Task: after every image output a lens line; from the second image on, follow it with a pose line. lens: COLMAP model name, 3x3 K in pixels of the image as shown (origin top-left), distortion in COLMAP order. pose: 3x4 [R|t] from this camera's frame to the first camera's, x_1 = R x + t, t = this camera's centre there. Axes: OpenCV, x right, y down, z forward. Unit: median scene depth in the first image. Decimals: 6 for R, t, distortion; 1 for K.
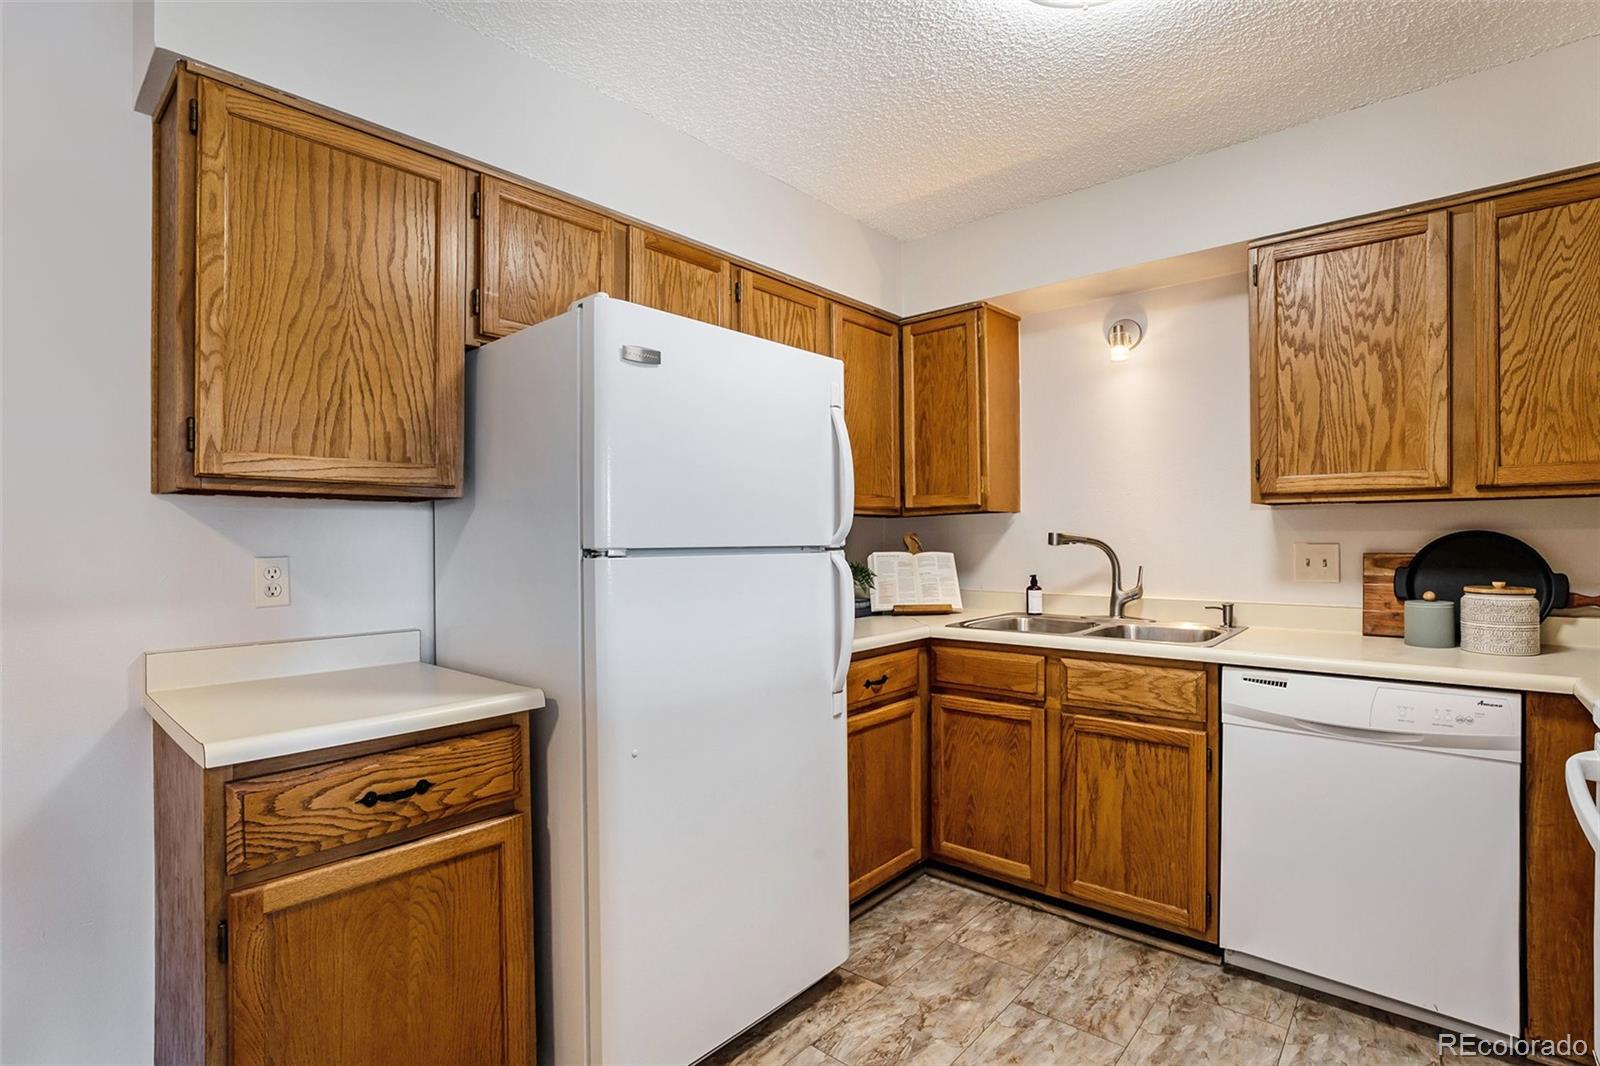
lens RADIAL K [[782.2, 0, 774.5], [0, 782.2, 530.7], [0, 0, 1]] dist [-0.034412, 0.000508]
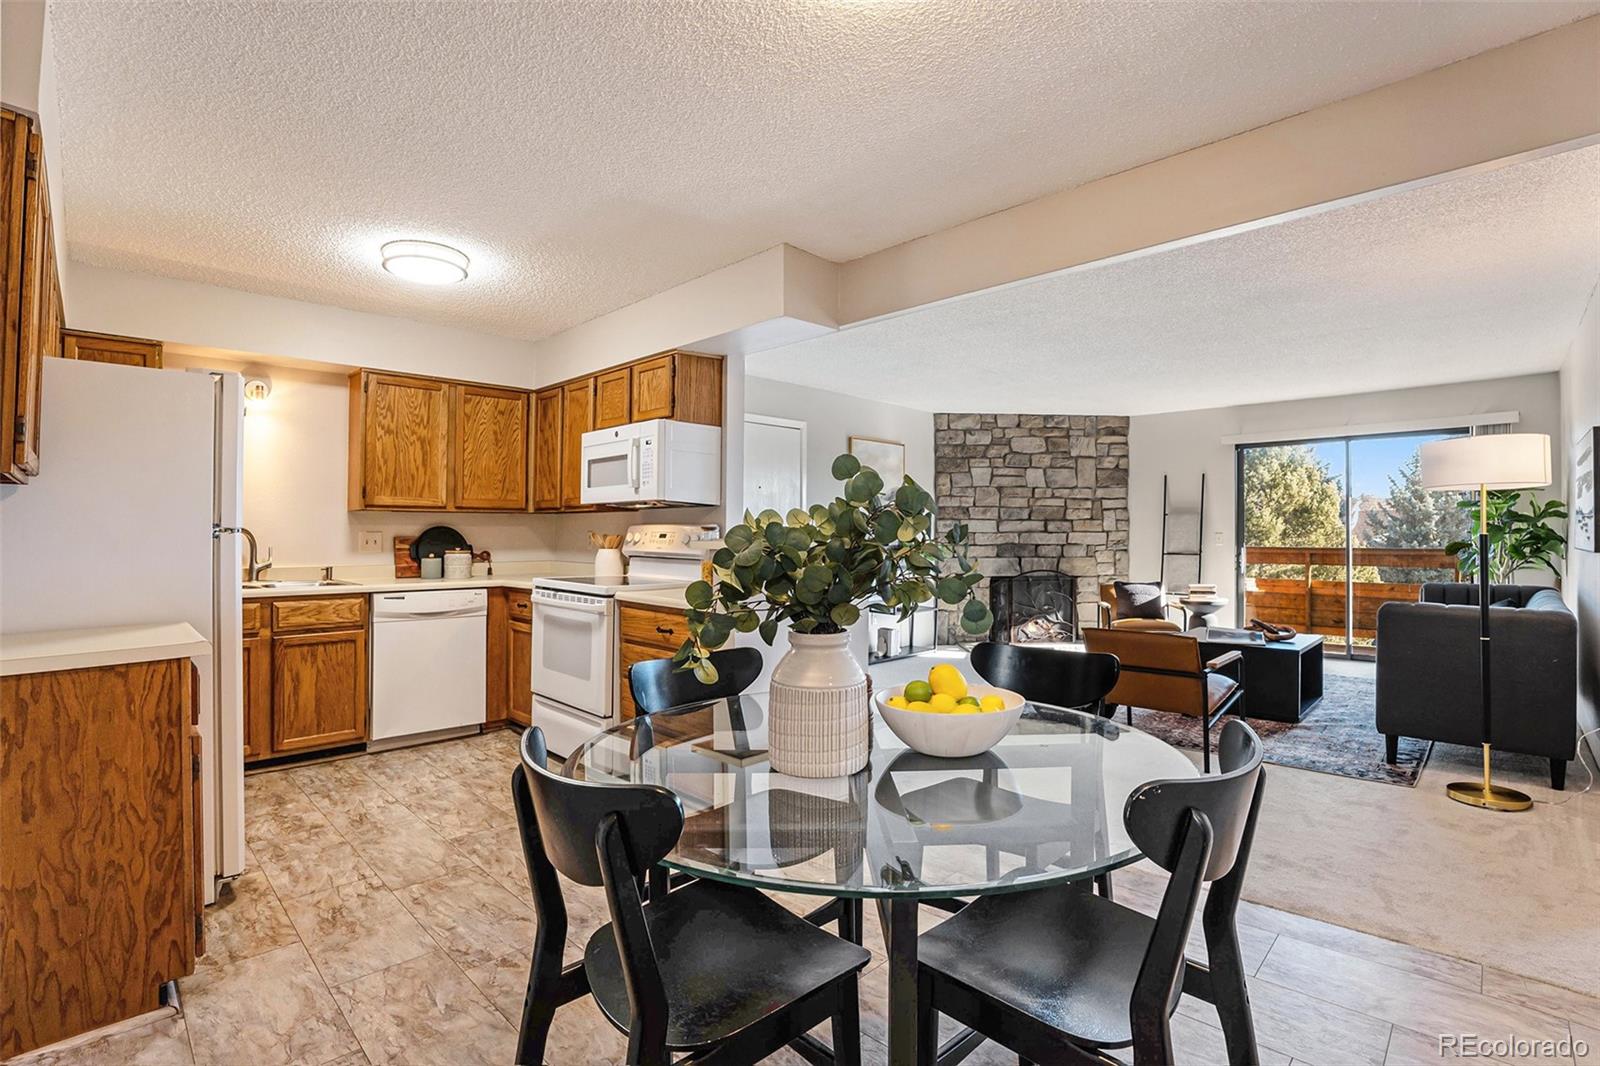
lens RADIAL K [[716.7, 0, 801.1], [0, 716.7, 528.2], [0, 0, 1]] dist [0.000928, 0.000307]
pose [[0.073857, 0.008789, 0.997230, -1.076727], [-0.001969, 0.999960, -0.008667, 0.022377], [-0.997267, -0.001324, 0.073871, -0.196502]]
